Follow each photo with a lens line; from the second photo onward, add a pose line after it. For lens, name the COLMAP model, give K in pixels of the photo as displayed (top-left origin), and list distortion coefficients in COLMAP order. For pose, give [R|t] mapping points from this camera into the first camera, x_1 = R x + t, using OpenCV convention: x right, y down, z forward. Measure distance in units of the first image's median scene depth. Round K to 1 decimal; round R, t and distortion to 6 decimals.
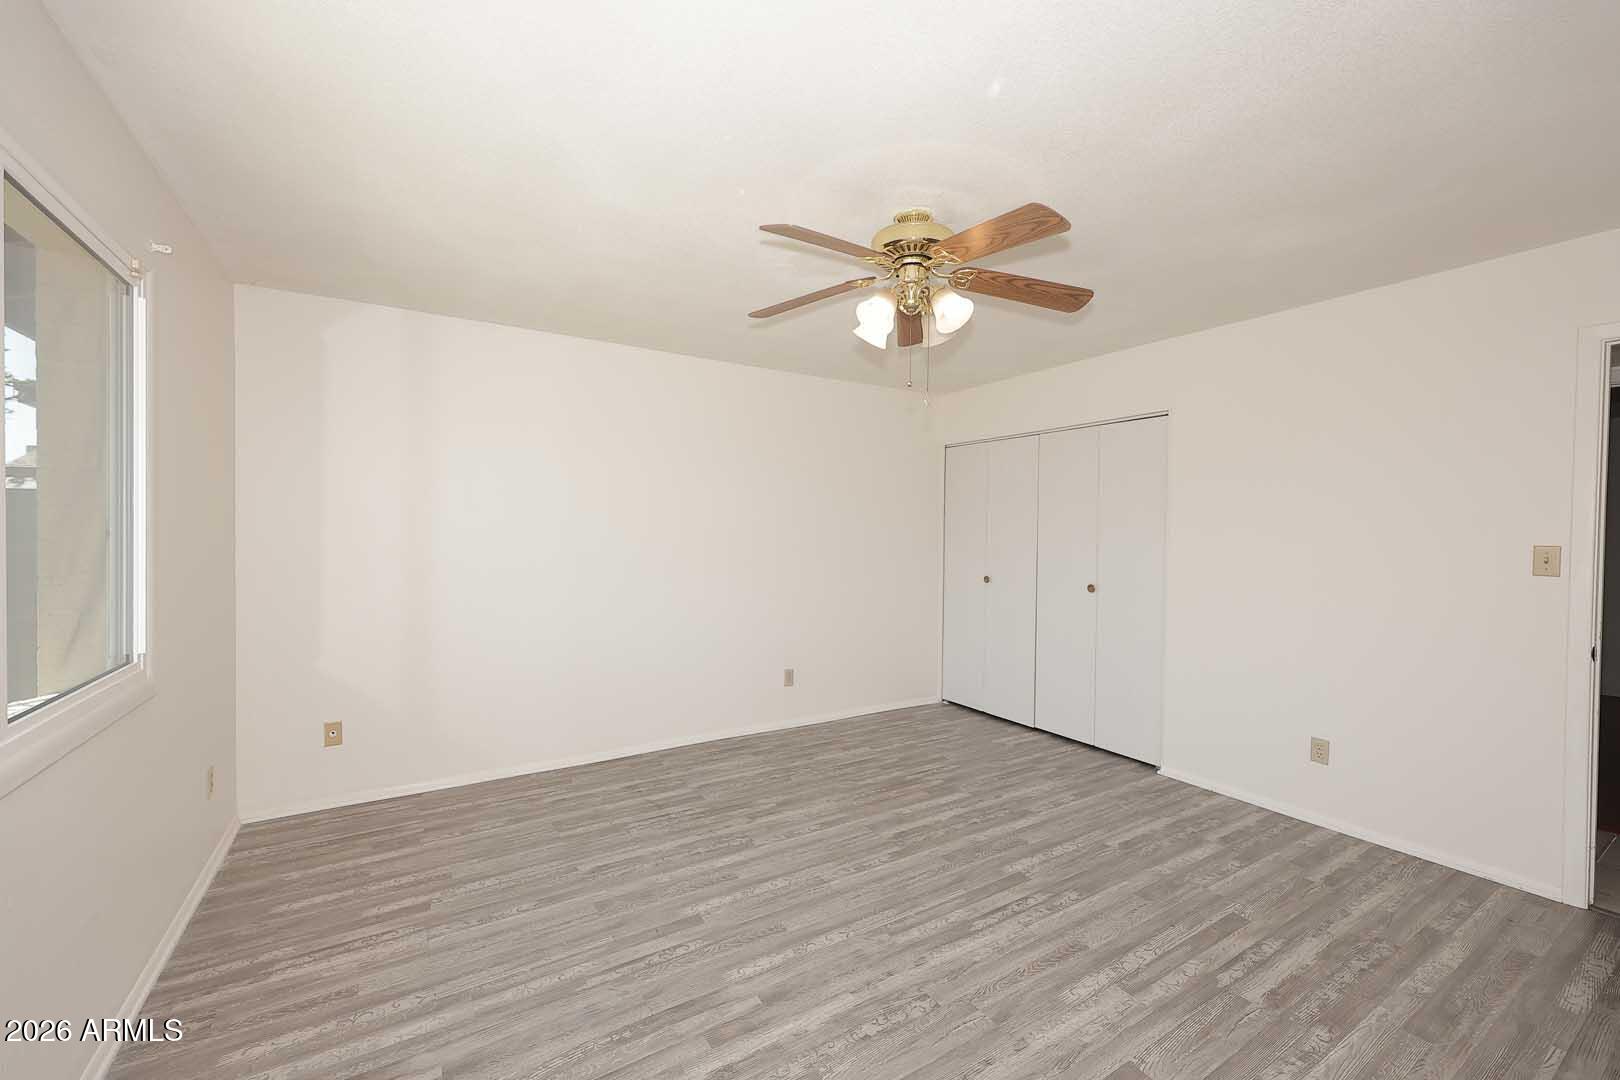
lens RADIAL K [[659.1, 0, 811.8], [0, 659.1, 541.3], [0, 0, 1]] dist [-0.000726, 0.000910]
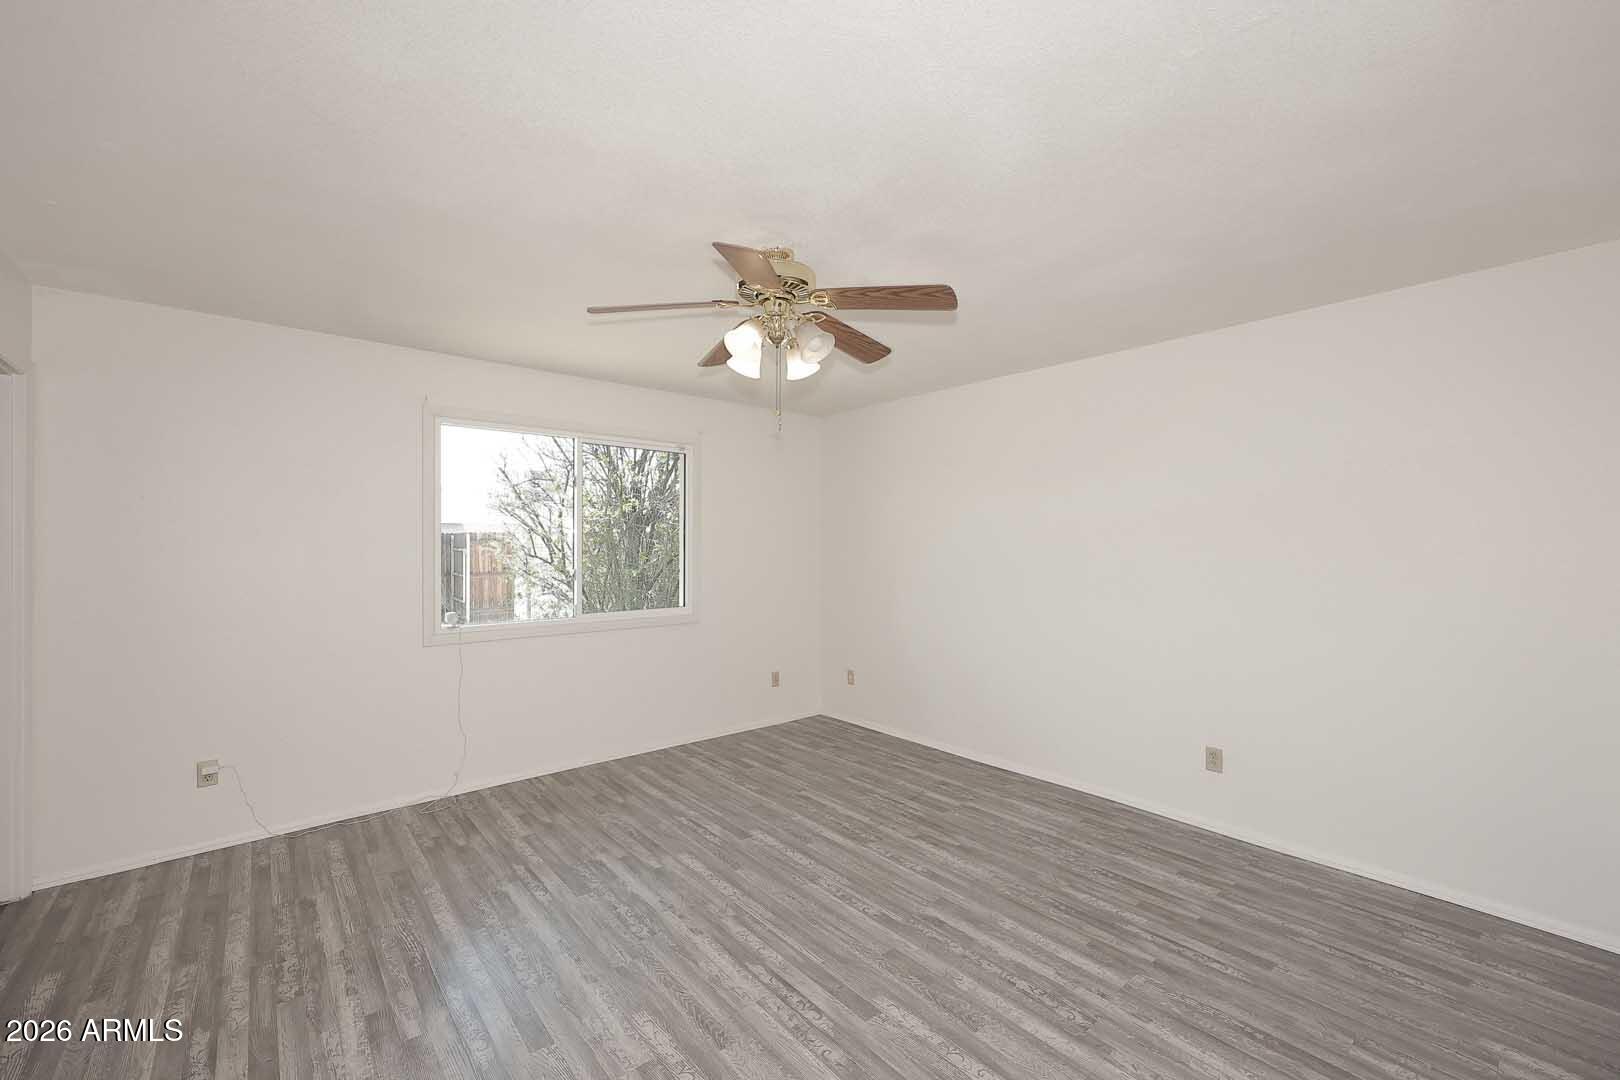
lens RADIAL K [[659.1, 0, 811.8], [0, 659.1, 541.3], [0, 0, 1]] dist [-0.000726, 0.000910]
pose [[0.140289, -0.013889, -0.990013, 0.941002], [-0.013784, 0.999777, -0.015979, -0.016203], [0.990015, 0.015888, 0.140067, 0.724669]]
